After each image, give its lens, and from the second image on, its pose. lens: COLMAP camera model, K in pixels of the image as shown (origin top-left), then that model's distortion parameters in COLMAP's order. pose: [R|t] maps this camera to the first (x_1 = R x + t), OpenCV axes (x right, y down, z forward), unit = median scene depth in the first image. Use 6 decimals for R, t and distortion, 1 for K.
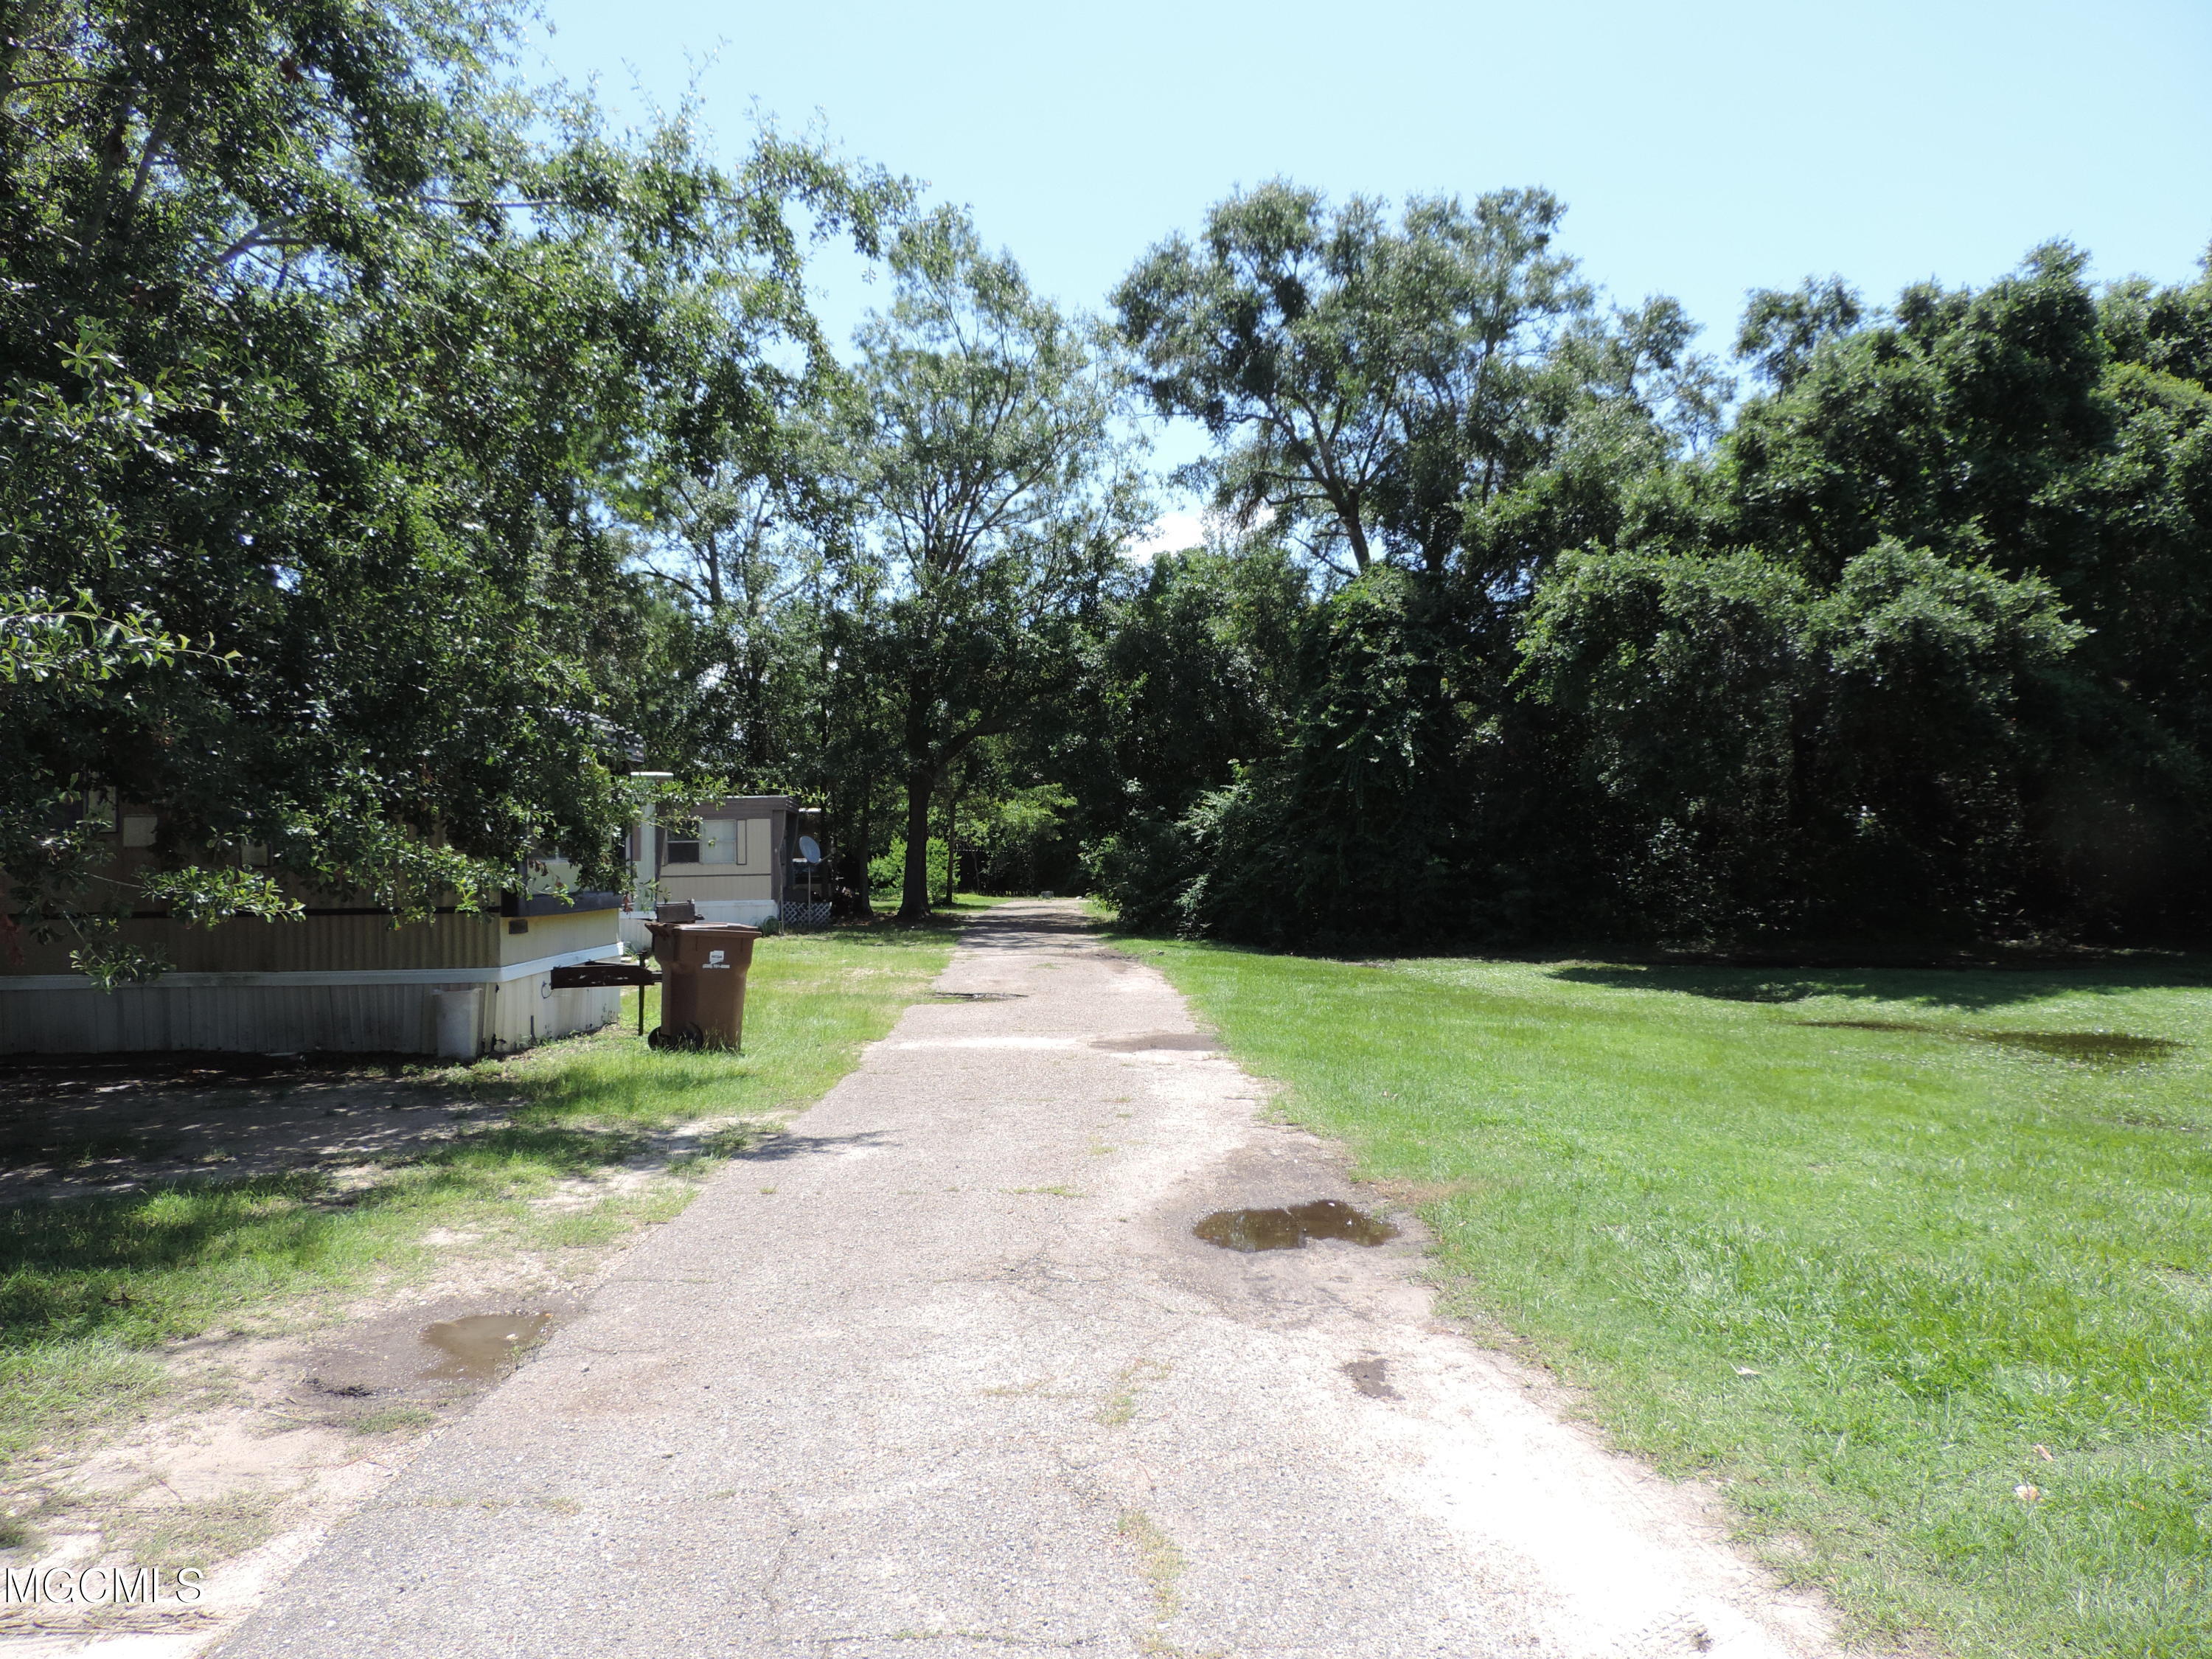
lens RADIAL K [[1554.6, 0, 1124.0], [0, 1554.6, 843.3], [0, 0, 1]] dist [-0.031853, 0.001606]
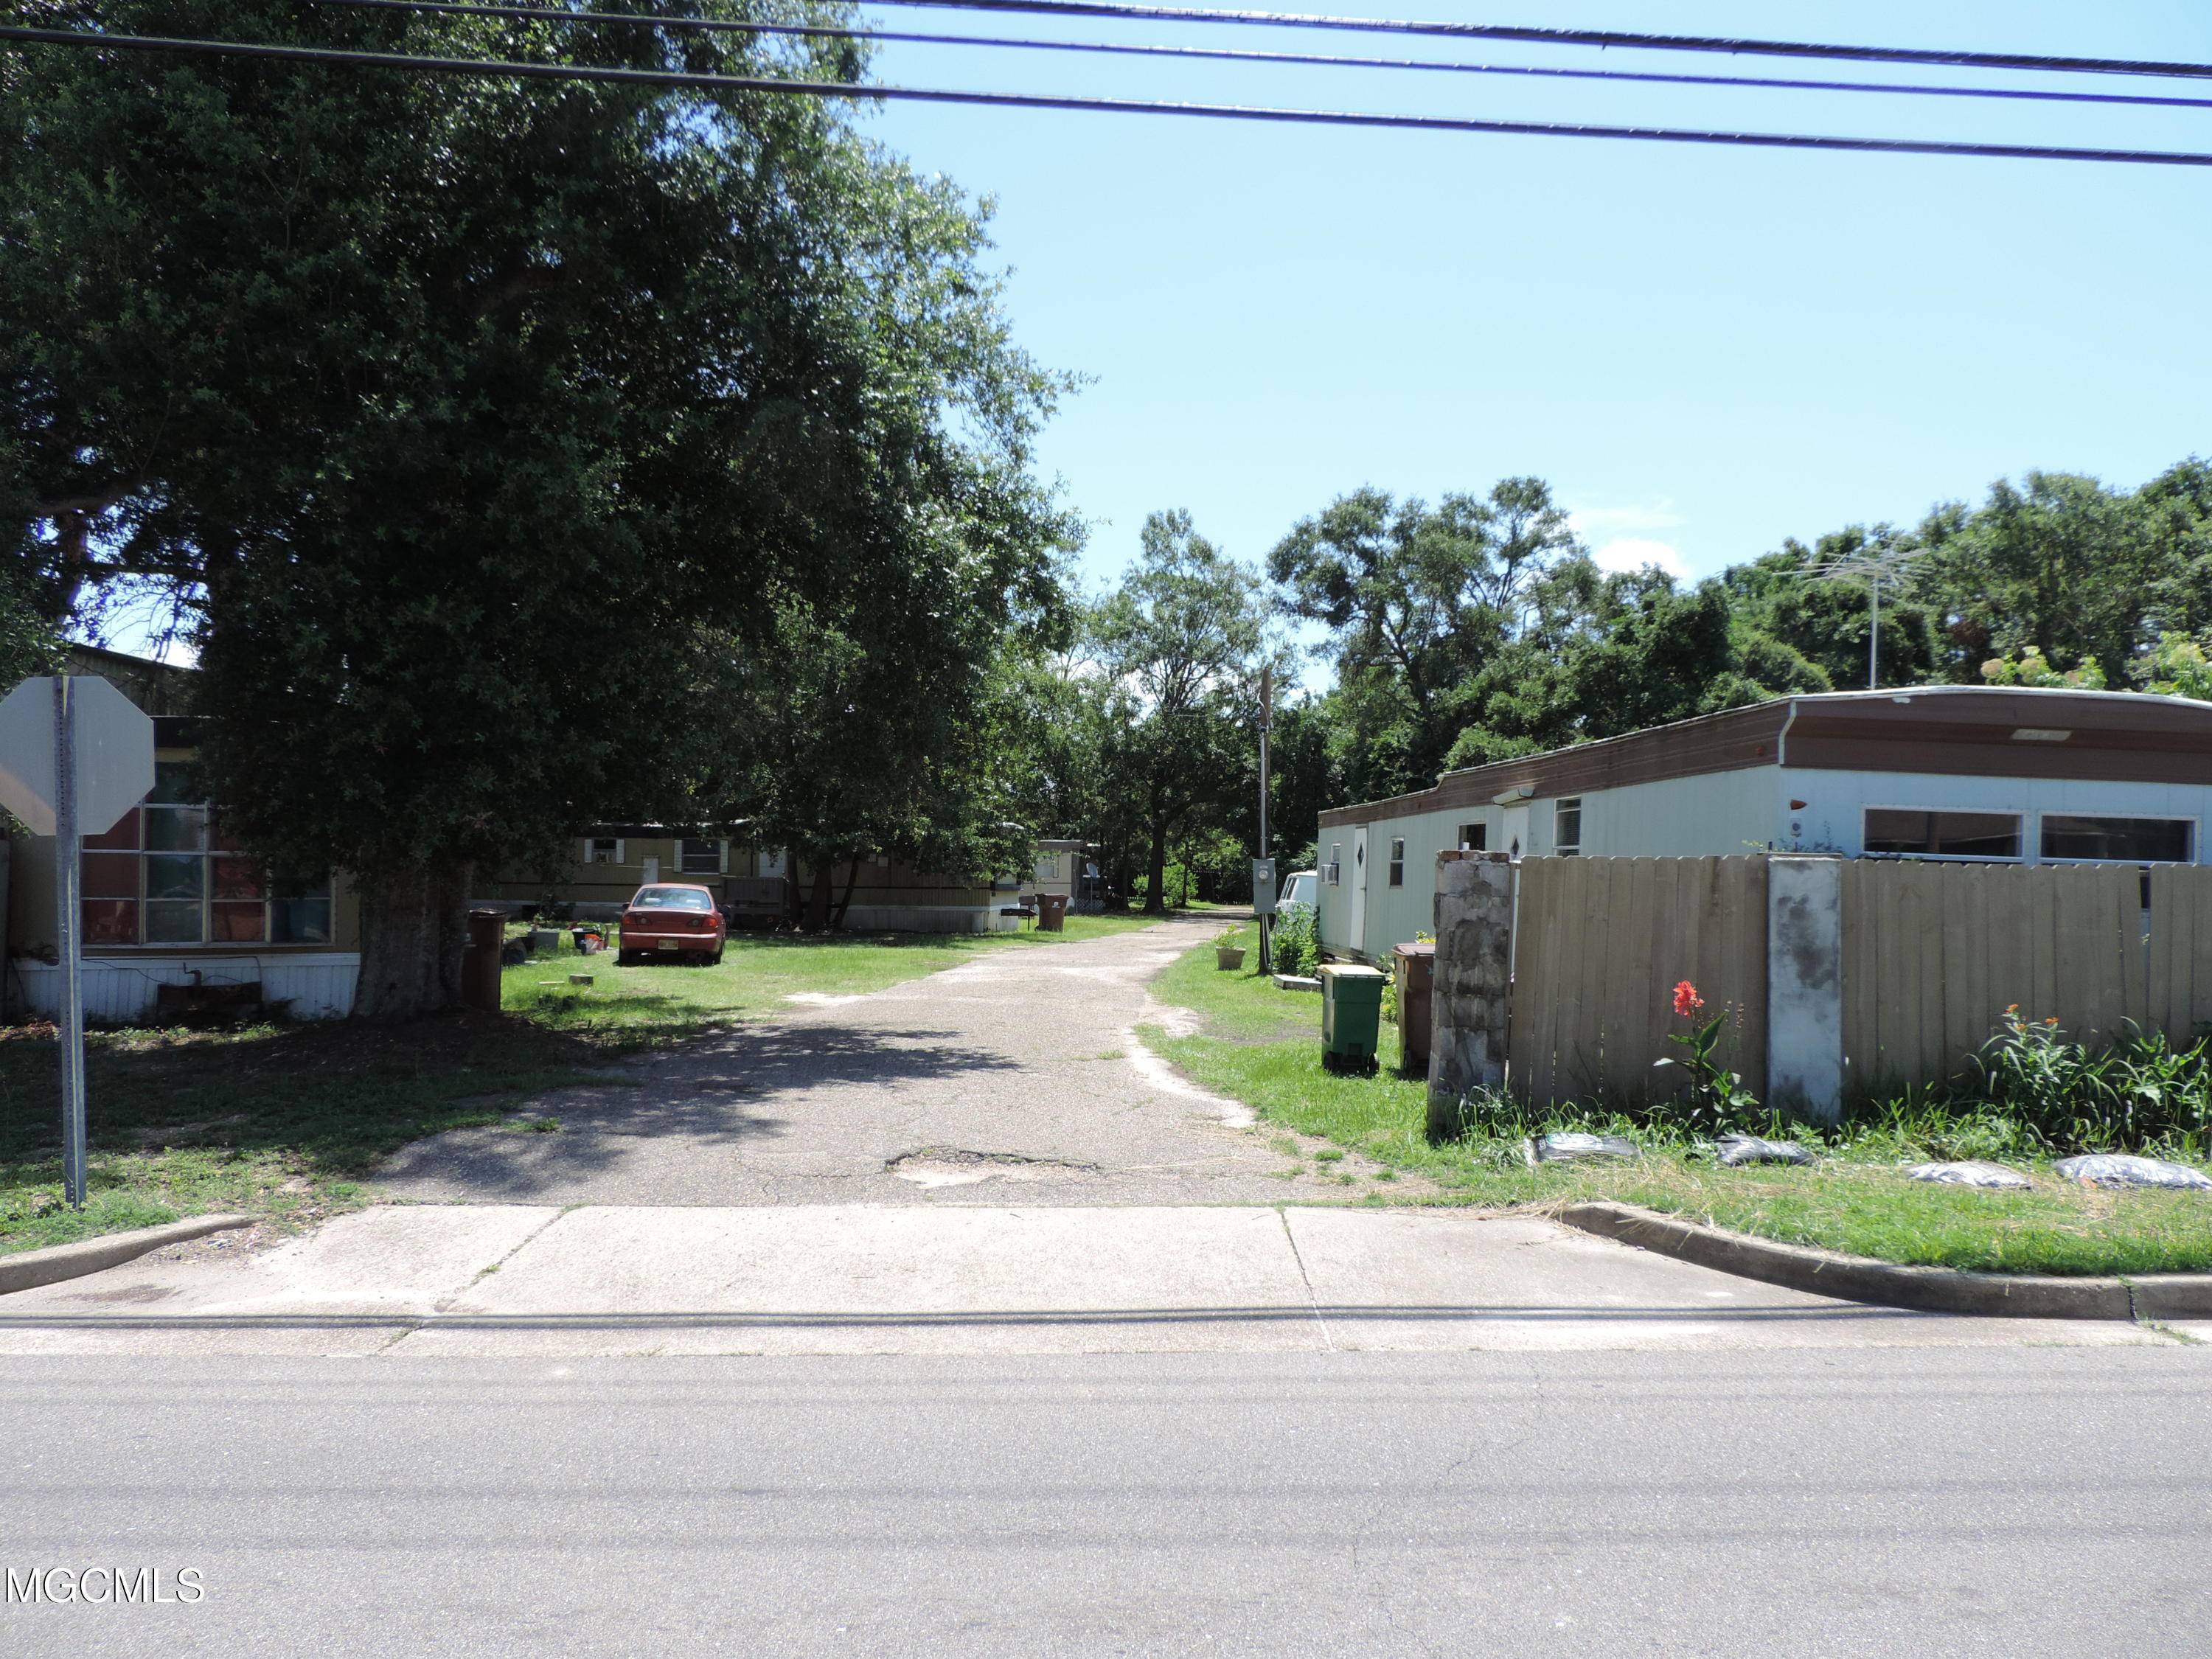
lens RADIAL K [[1554.6, 0, 1106.4], [0, 1554.6, 834.6], [0, 0, 1]] dist [-0.031853, 0.001606]
pose [[0.980150, 0.017588, -0.197473, 0.252841], [-0.021353, 0.999628, -0.016953, -0.010010], [0.197102, 0.020833, 0.980162, -1.144995]]
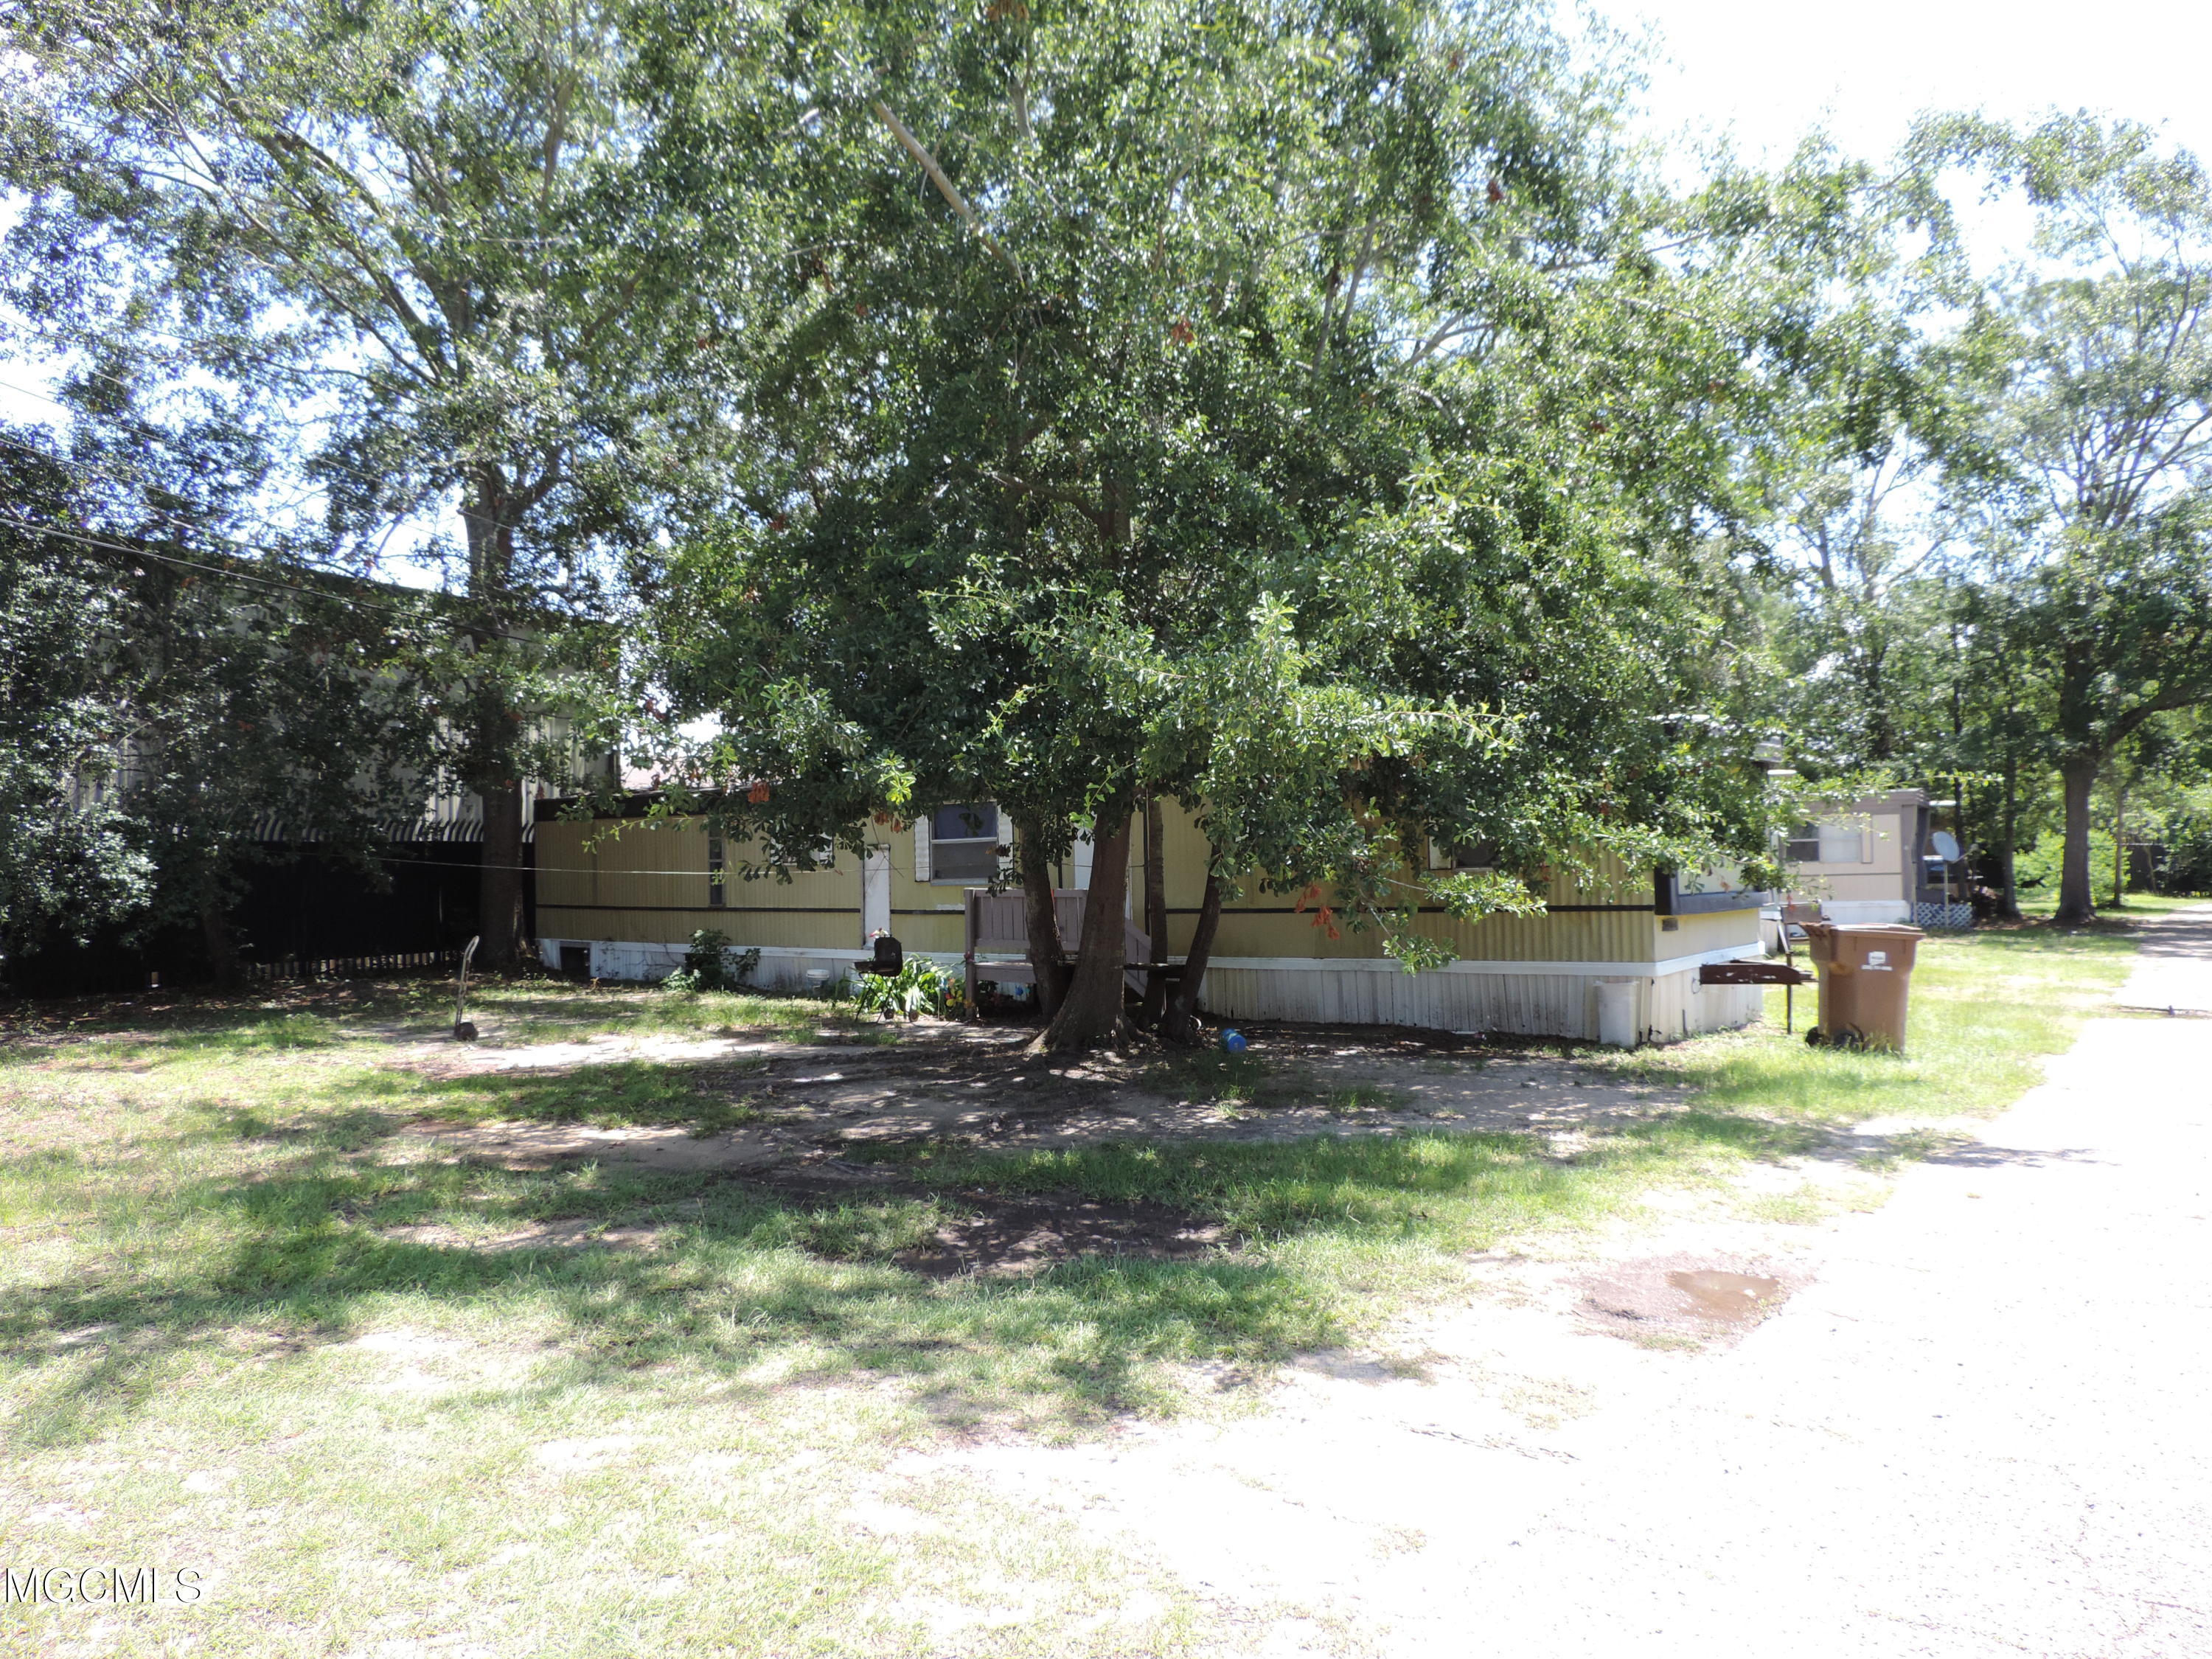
lens RADIAL K [[1554.6, 0, 1121.0], [0, 1554.6, 841.9], [0, 0, 1]] dist [-0.031853, 0.001606]
pose [[0.776409, -0.018097, -0.629970, -0.009812], [0.017013, 0.999825, -0.007753, -0.000046], [0.630000, -0.004698, 0.776581, -0.028353]]
